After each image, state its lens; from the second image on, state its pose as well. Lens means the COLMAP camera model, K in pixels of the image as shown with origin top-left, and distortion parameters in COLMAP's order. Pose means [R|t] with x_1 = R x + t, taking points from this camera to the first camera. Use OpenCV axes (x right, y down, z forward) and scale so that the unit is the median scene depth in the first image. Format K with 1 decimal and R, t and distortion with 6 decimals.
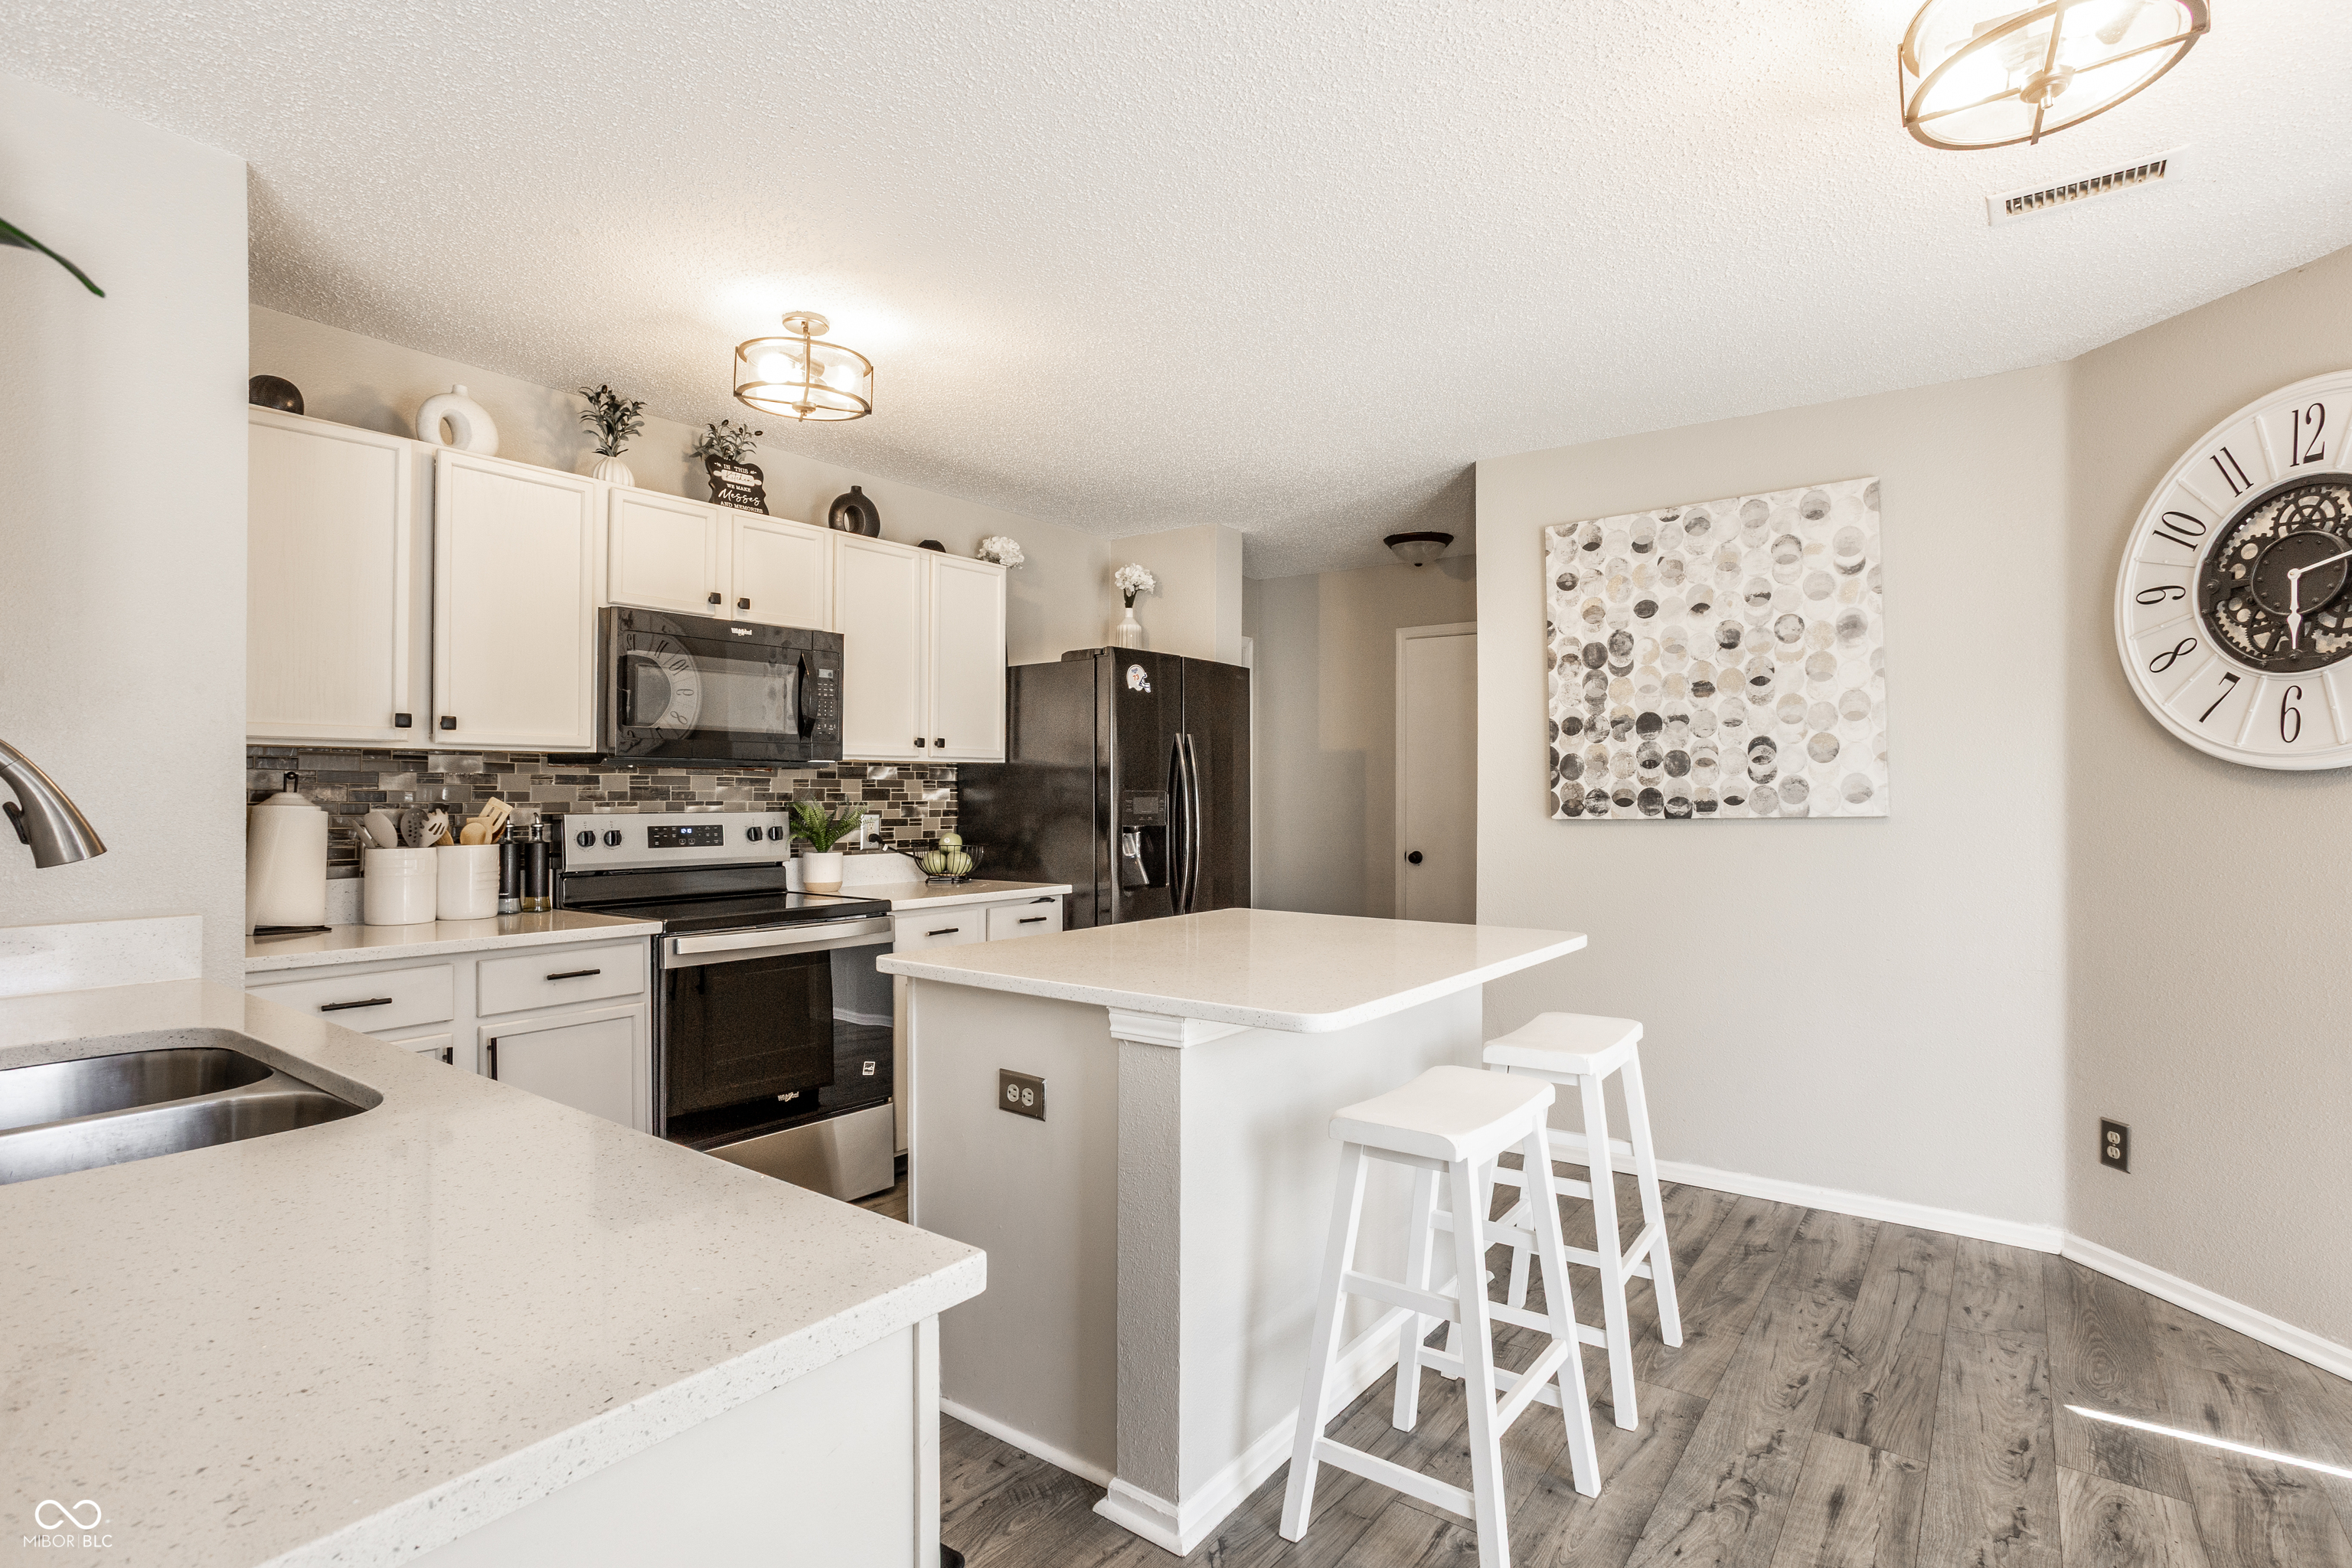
lens RADIAL K [[1129.6, 0, 1175.7], [0, 1129.6, 777.1], [0, 0, 1]] dist [-0.006823, -0.000460]
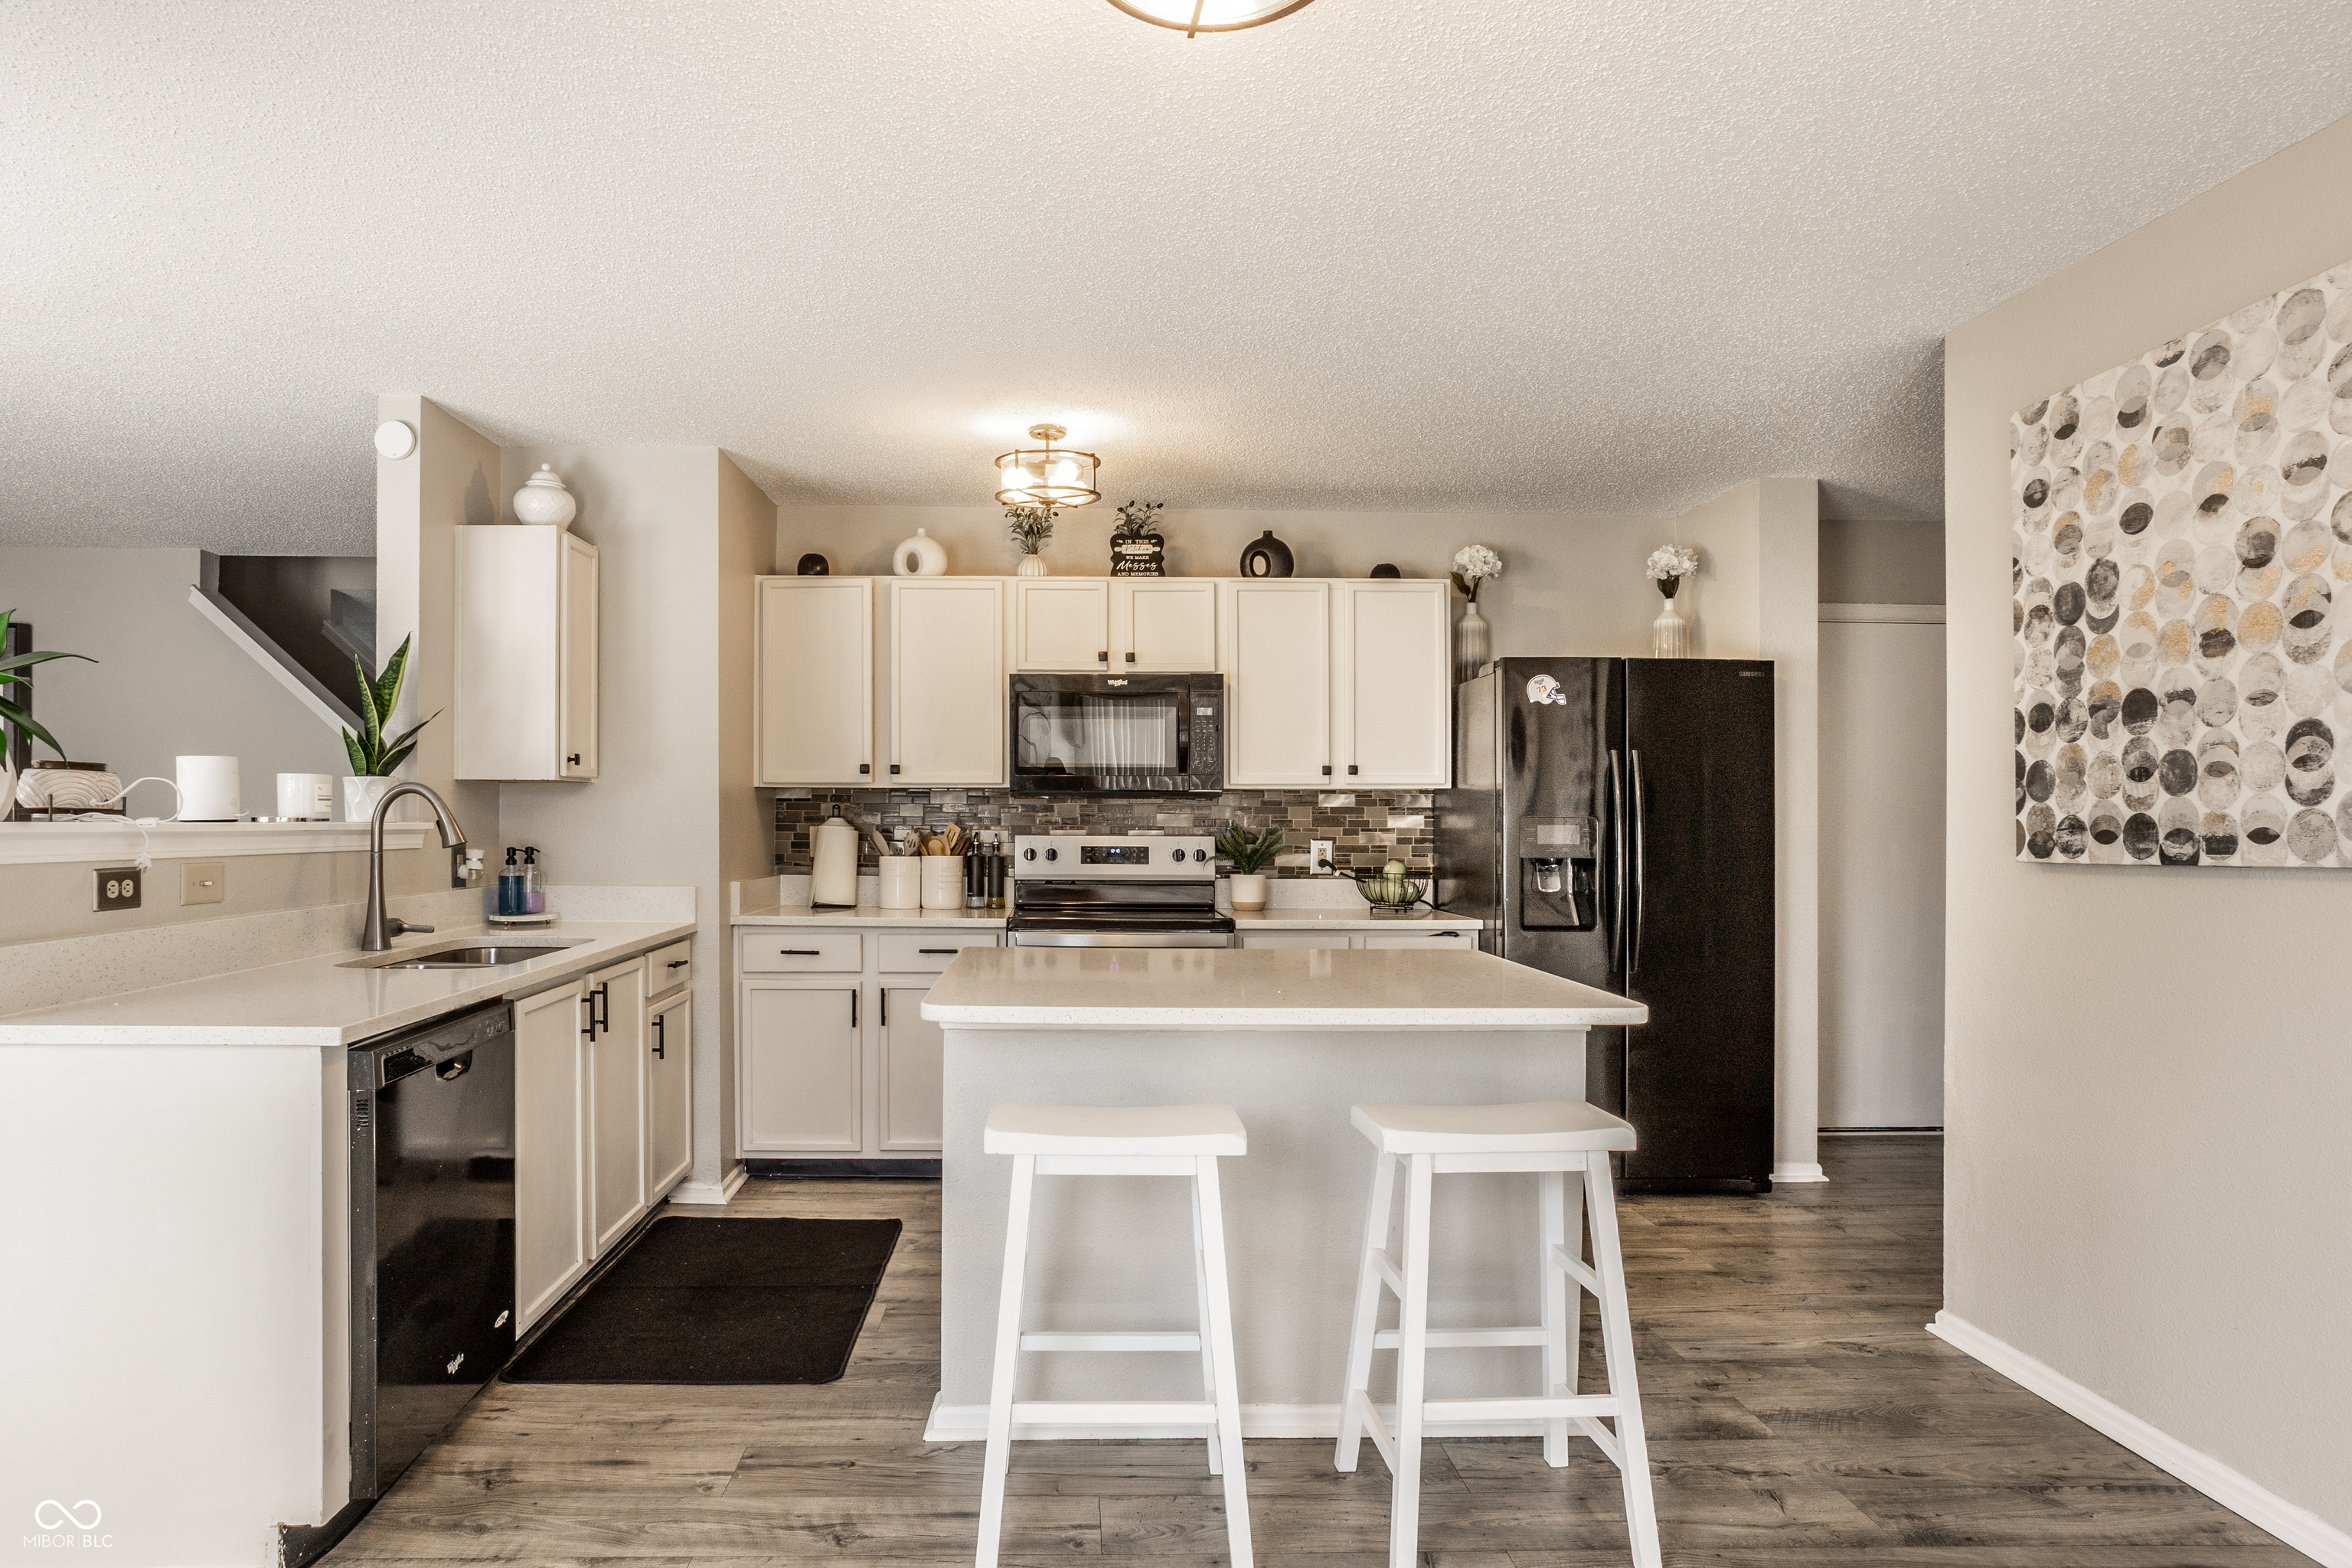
lens RADIAL K [[1205.4, 0, 1170.6], [0, 1205.4, 803.6], [0, 0, 1]] dist [-0.021537, 0.009465]
pose [[0.667916, -0.007687, -0.744197, 0.547653], [0.008027, 0.999963, -0.003125, 0.002058], [0.744193, -0.003887, 0.667953, 0.187163]]
